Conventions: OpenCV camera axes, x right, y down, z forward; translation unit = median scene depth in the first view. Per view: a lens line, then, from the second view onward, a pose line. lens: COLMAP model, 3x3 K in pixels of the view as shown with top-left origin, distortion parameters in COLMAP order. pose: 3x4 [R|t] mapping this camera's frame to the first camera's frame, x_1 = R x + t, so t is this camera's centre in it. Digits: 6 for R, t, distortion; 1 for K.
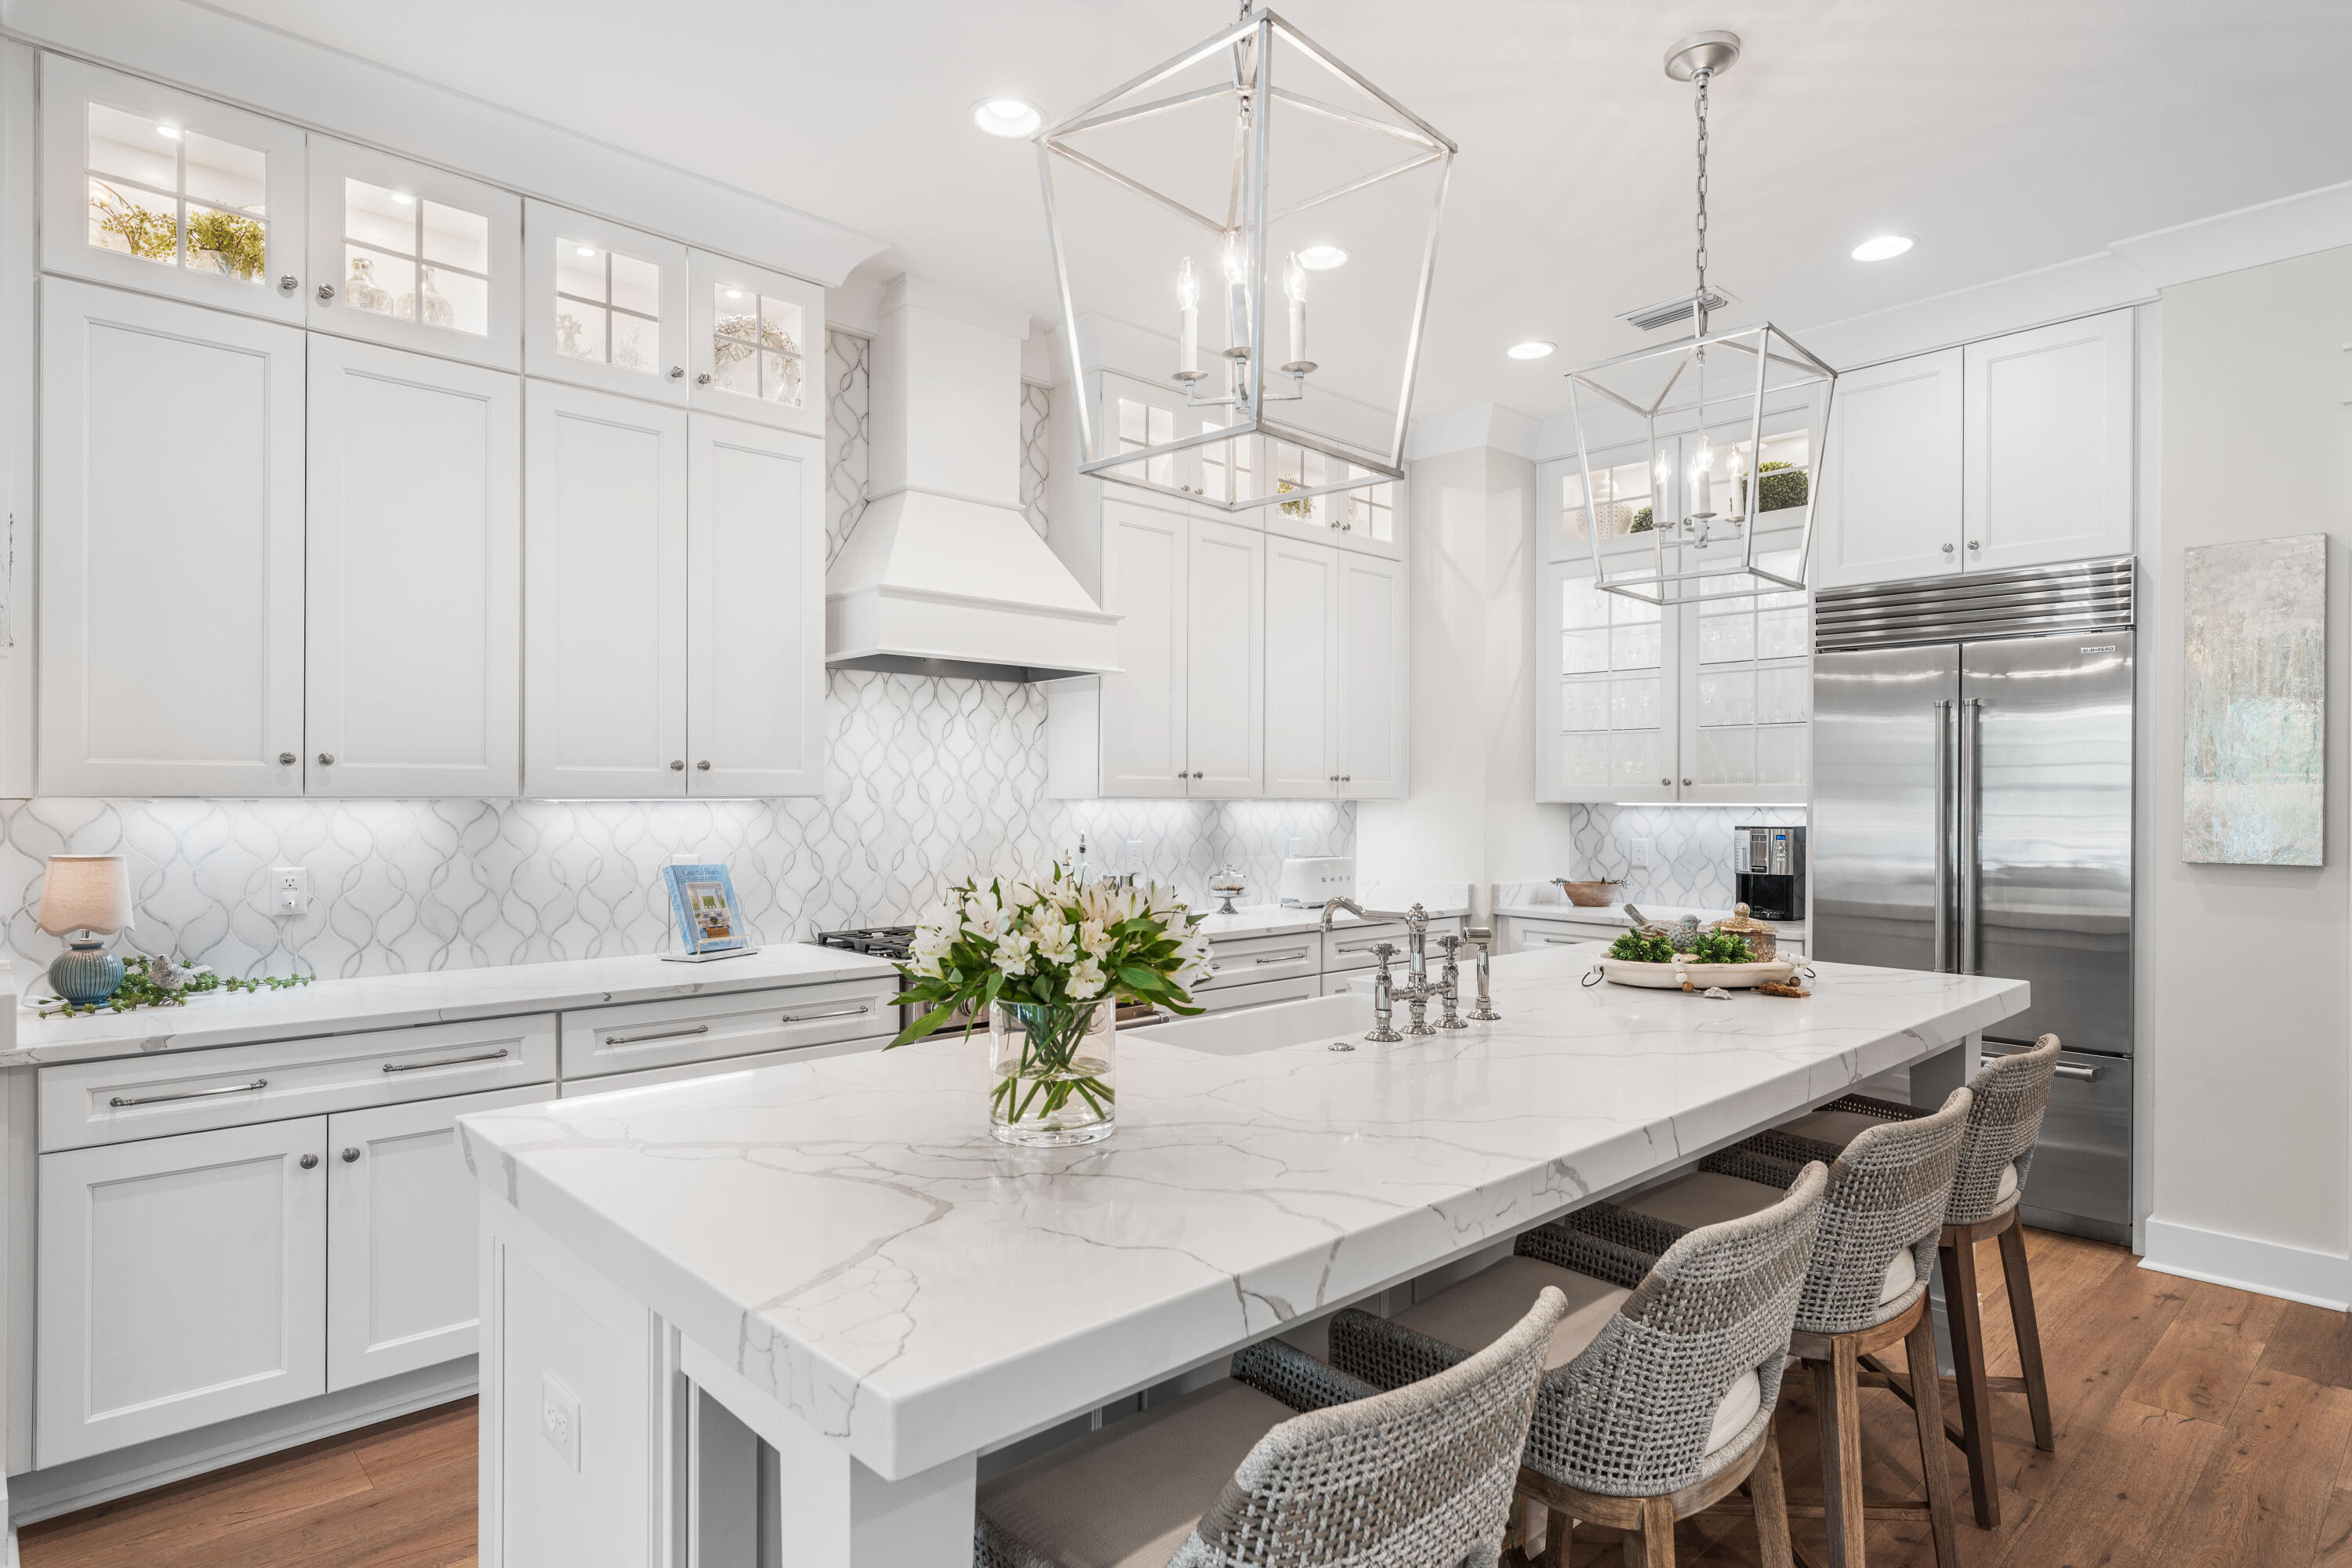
lens RADIAL K [[1263.6, 0, 1176.0], [0, 1263.6, 784.0], [0, 0, 1]] dist [-0.003473, -0.001070]
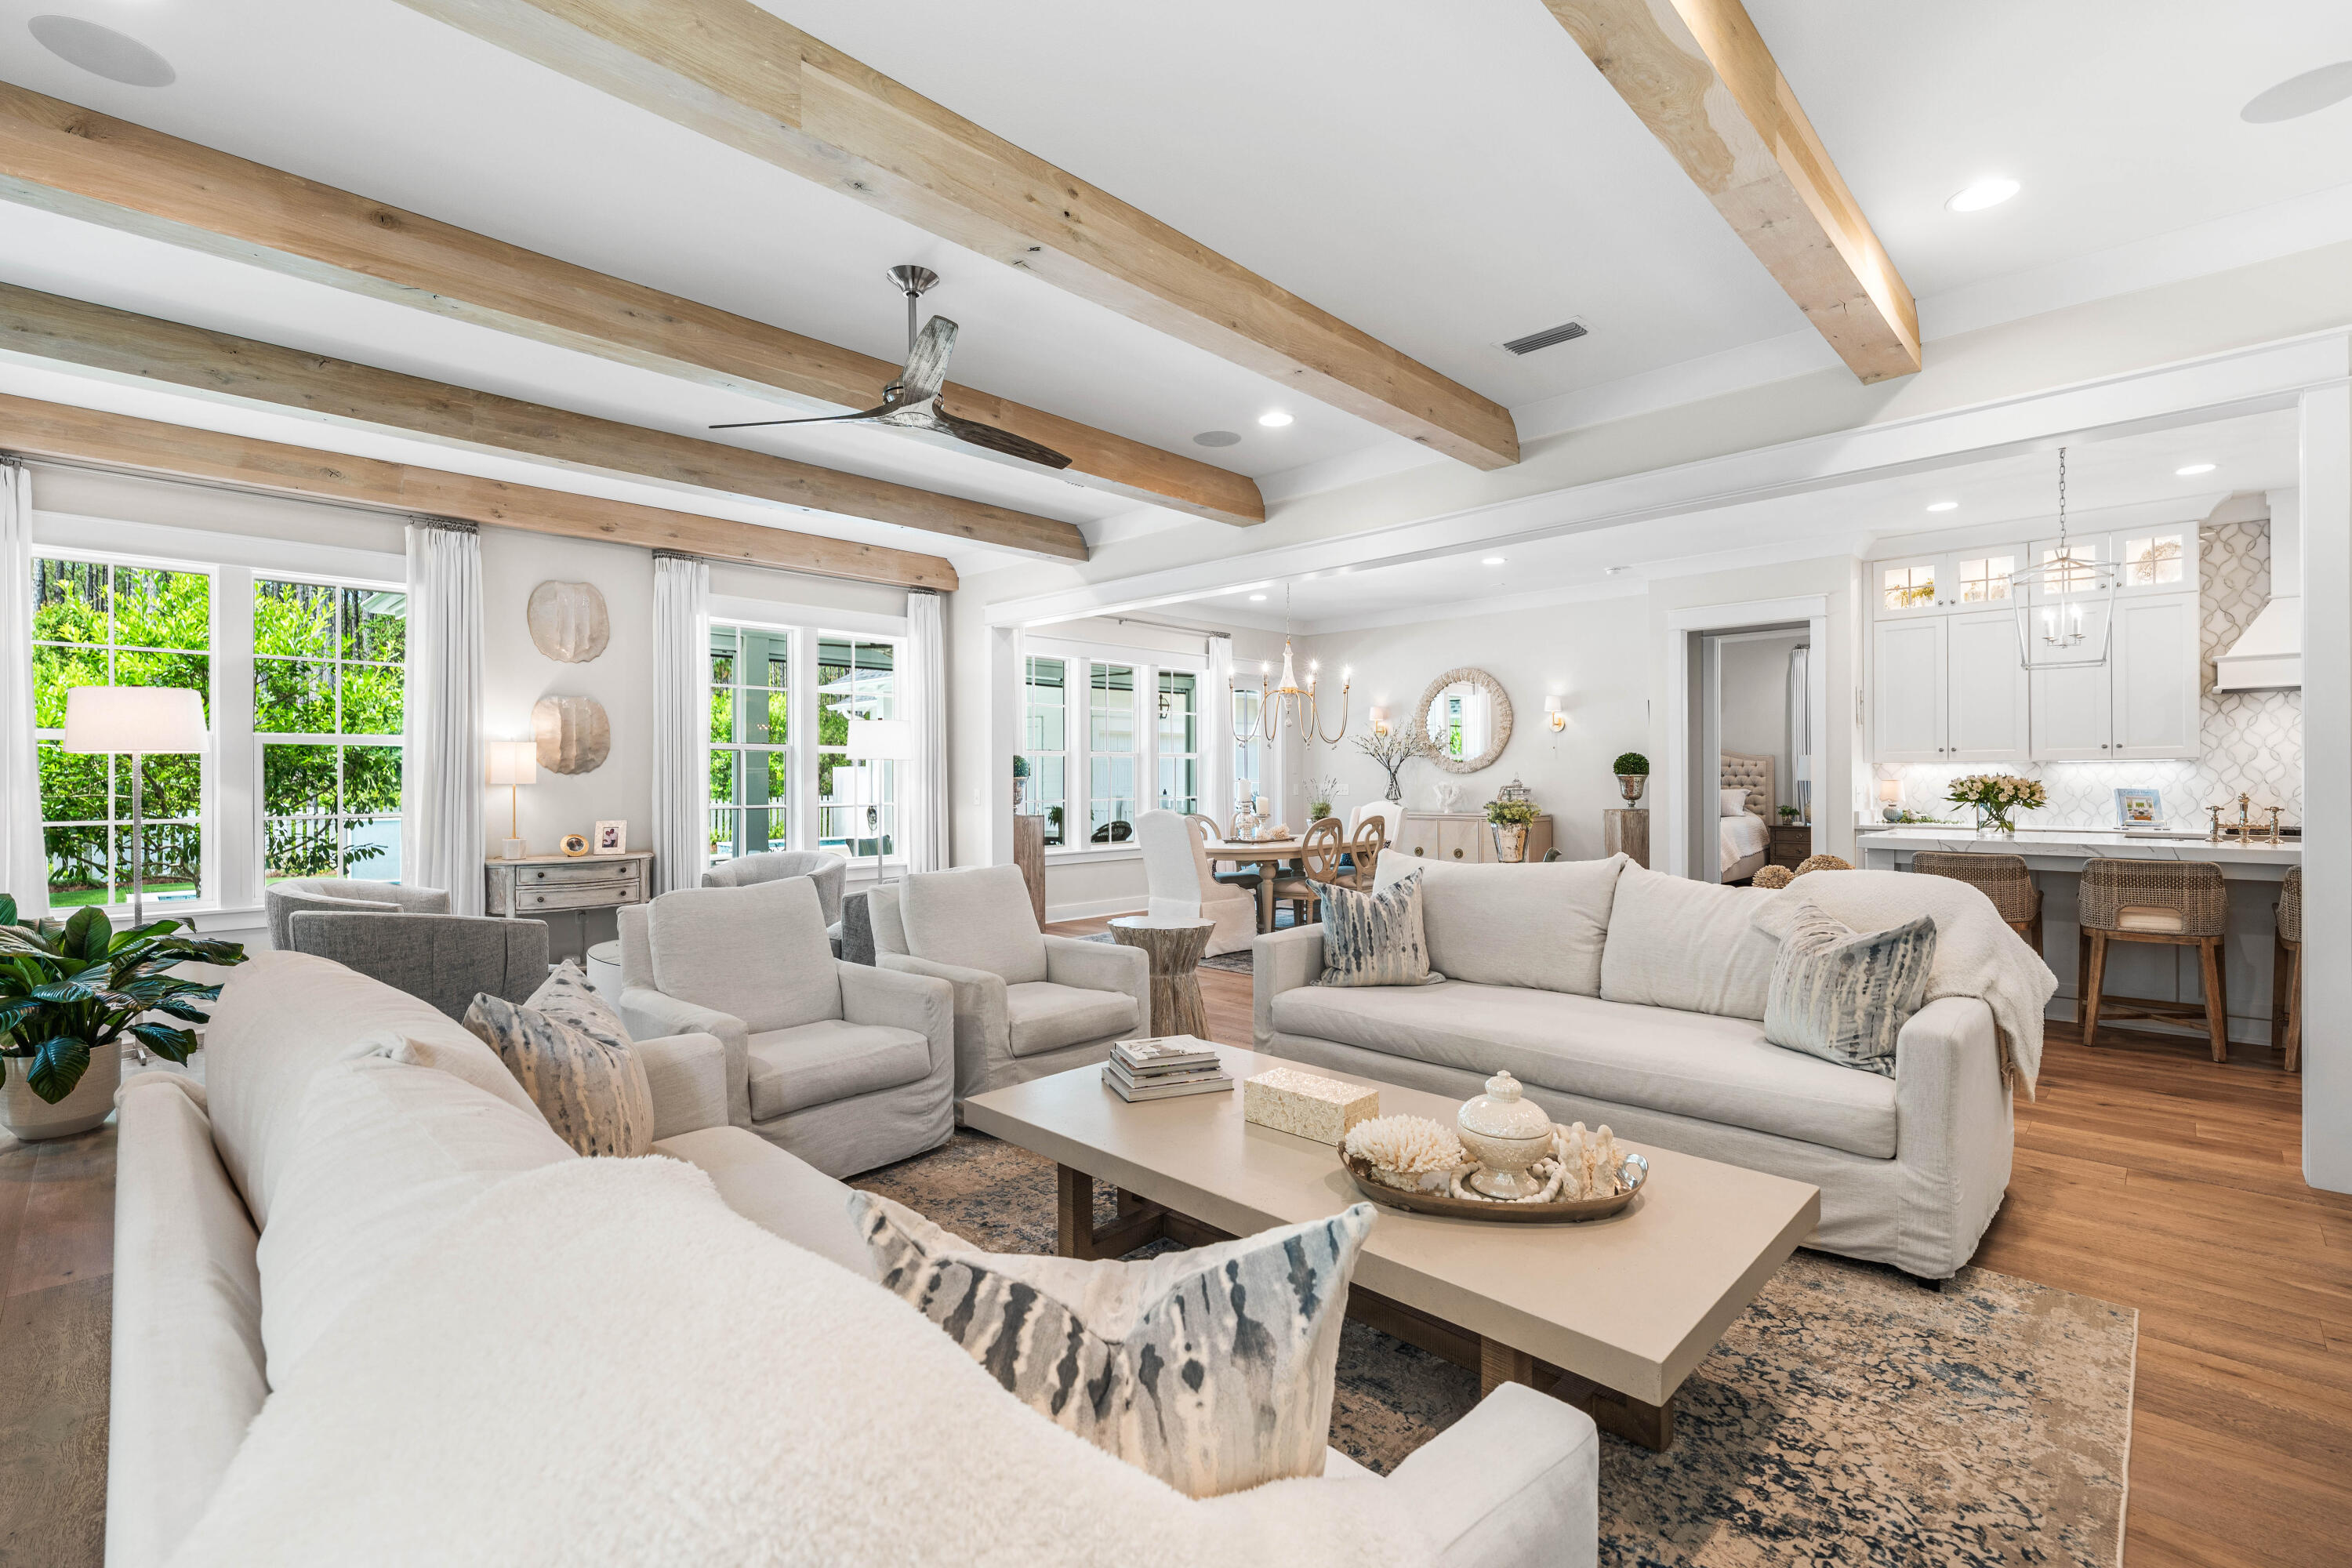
lens RADIAL K [[1024.7, 0, 1176.0], [0, 1024.7, 784.0], [0, 0, 1]] dist [0.000558, -0.000033]
pose [[0.037087, 0.002344, -0.999309, 1.329752], [0.015814, 0.999871, 0.002932, 0.020672], [0.999187, -0.015912, 0.037045, -0.761963]]
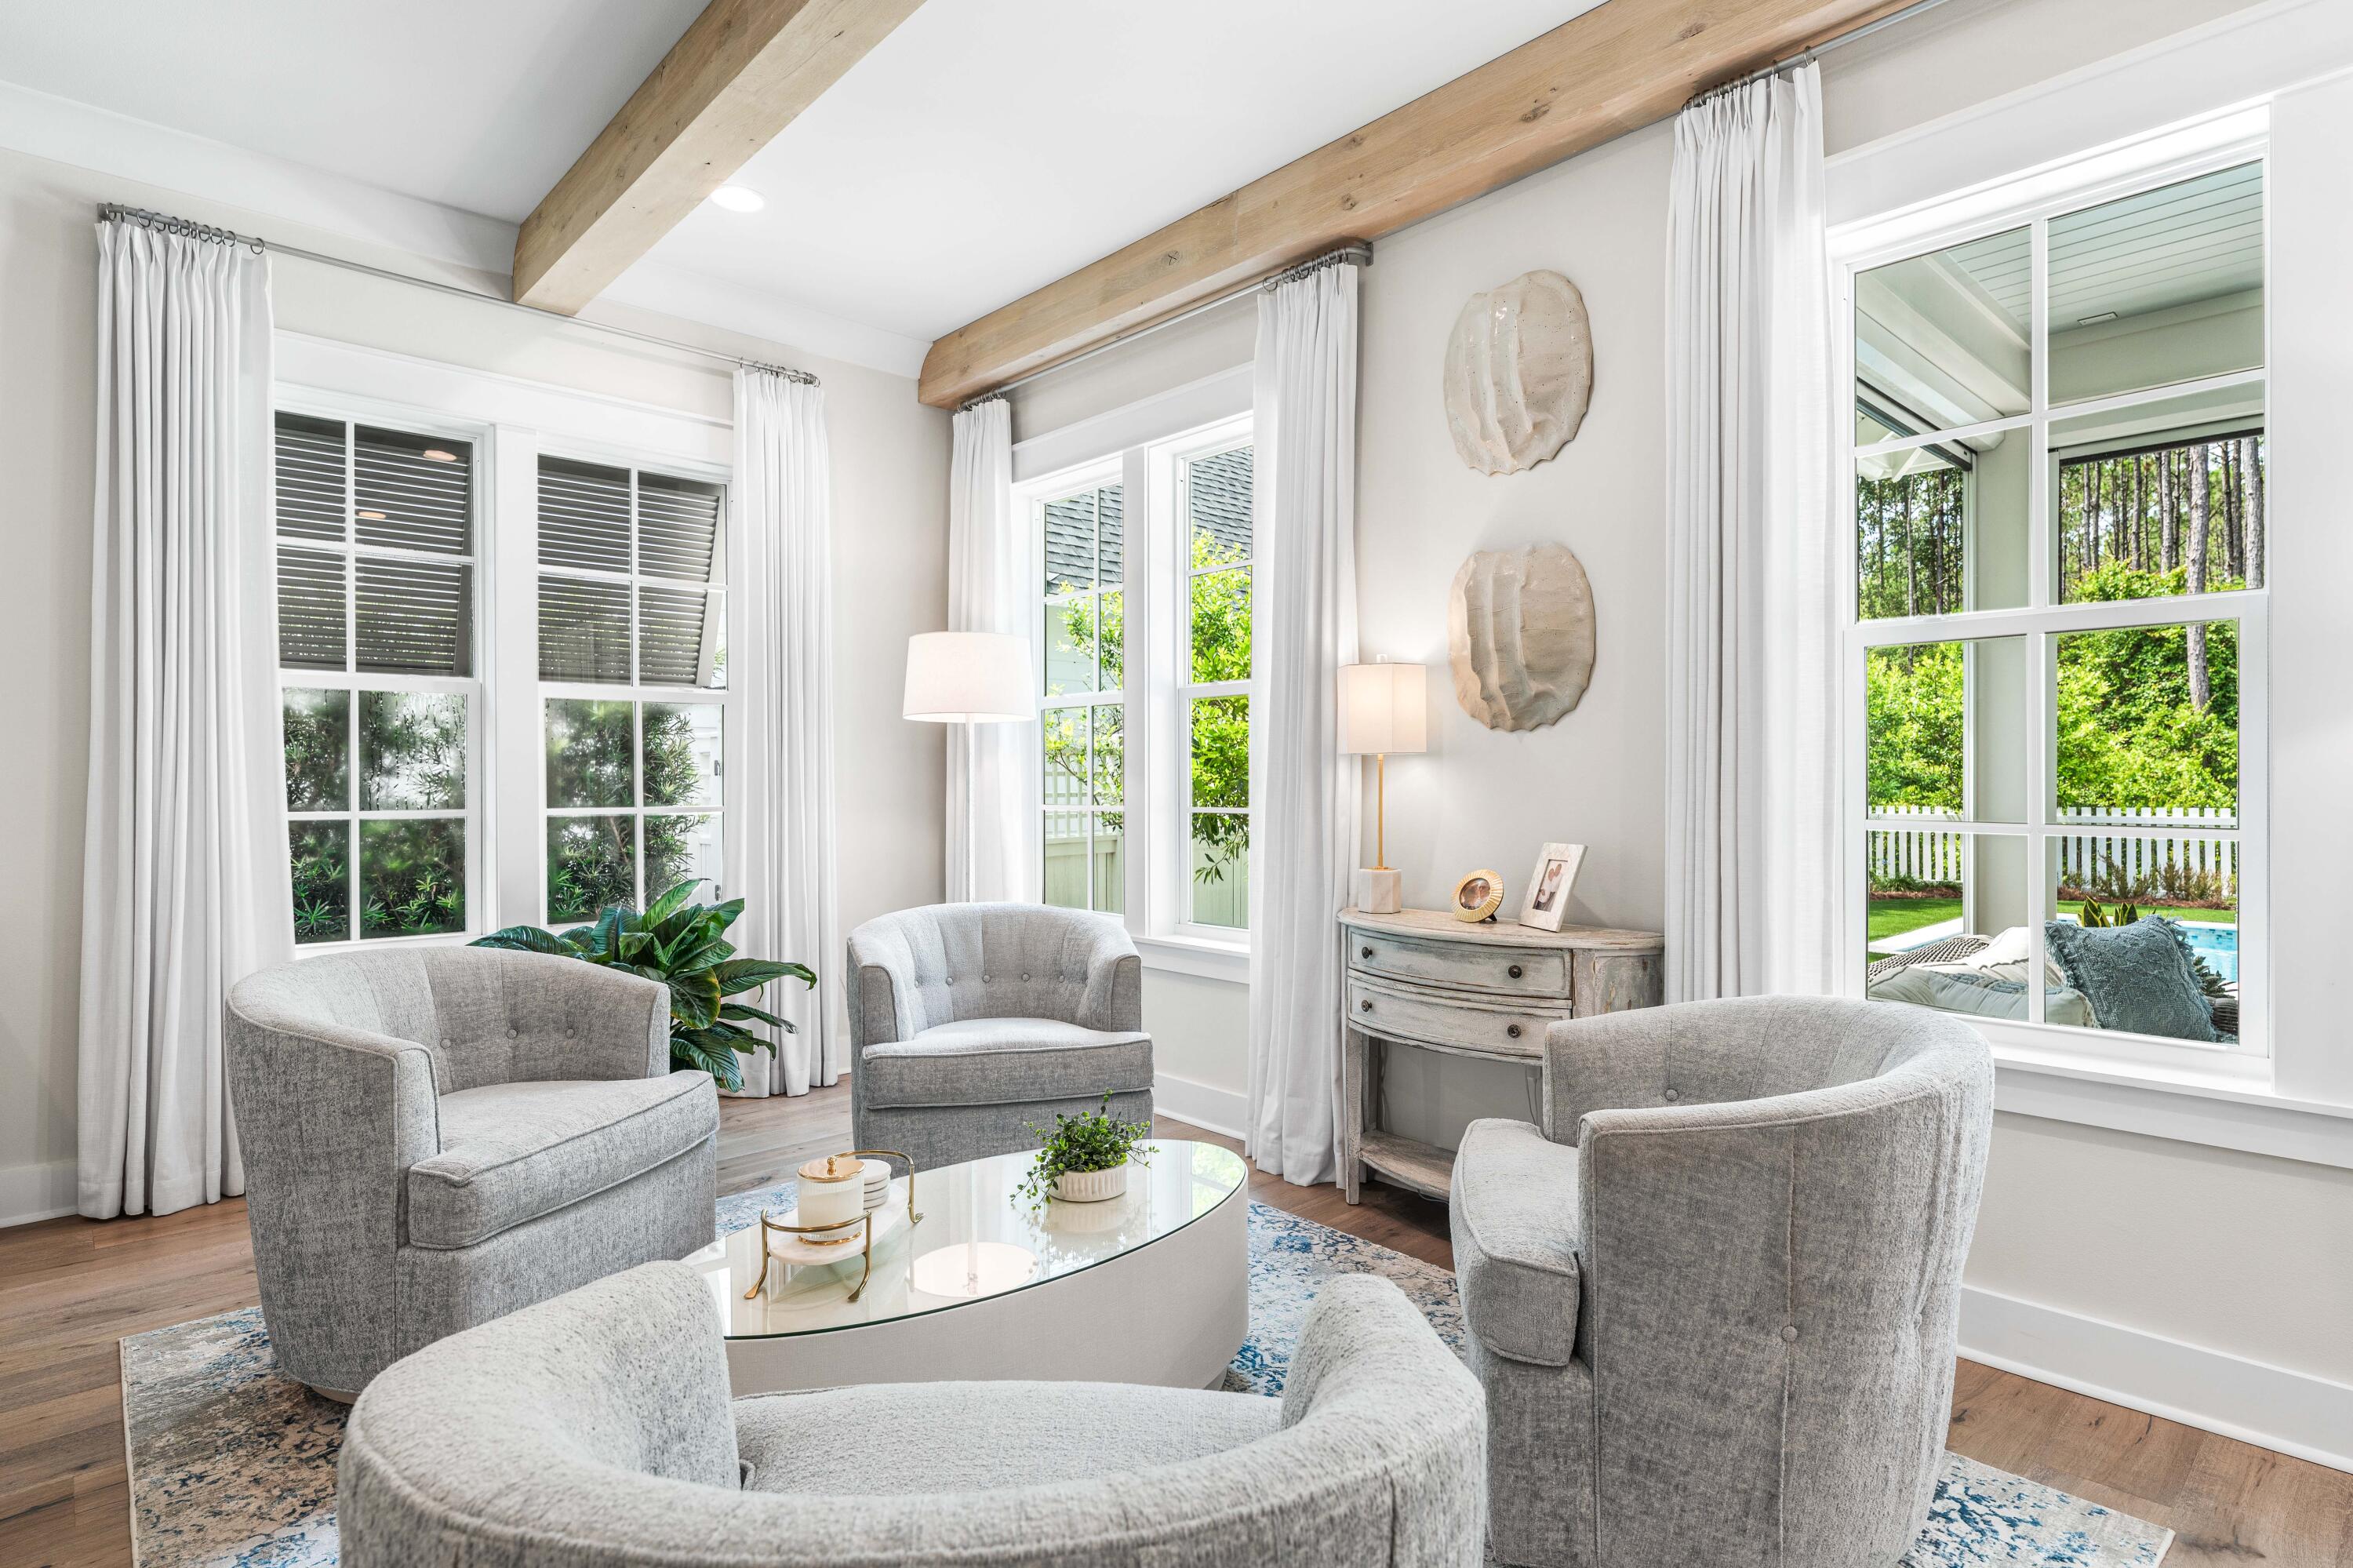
lens RADIAL K [[1213.7, 0, 1176.5], [0, 1213.7, 784.0], [0, 0, 1]] dist [0.003679, 0.000417]
pose [[-0.999925, -0.000449, 0.012266, -0.106251], [-0.000544, 0.999970, -0.007768, 0.038107], [-0.012263, -0.007774, -0.999895, -0.826146]]
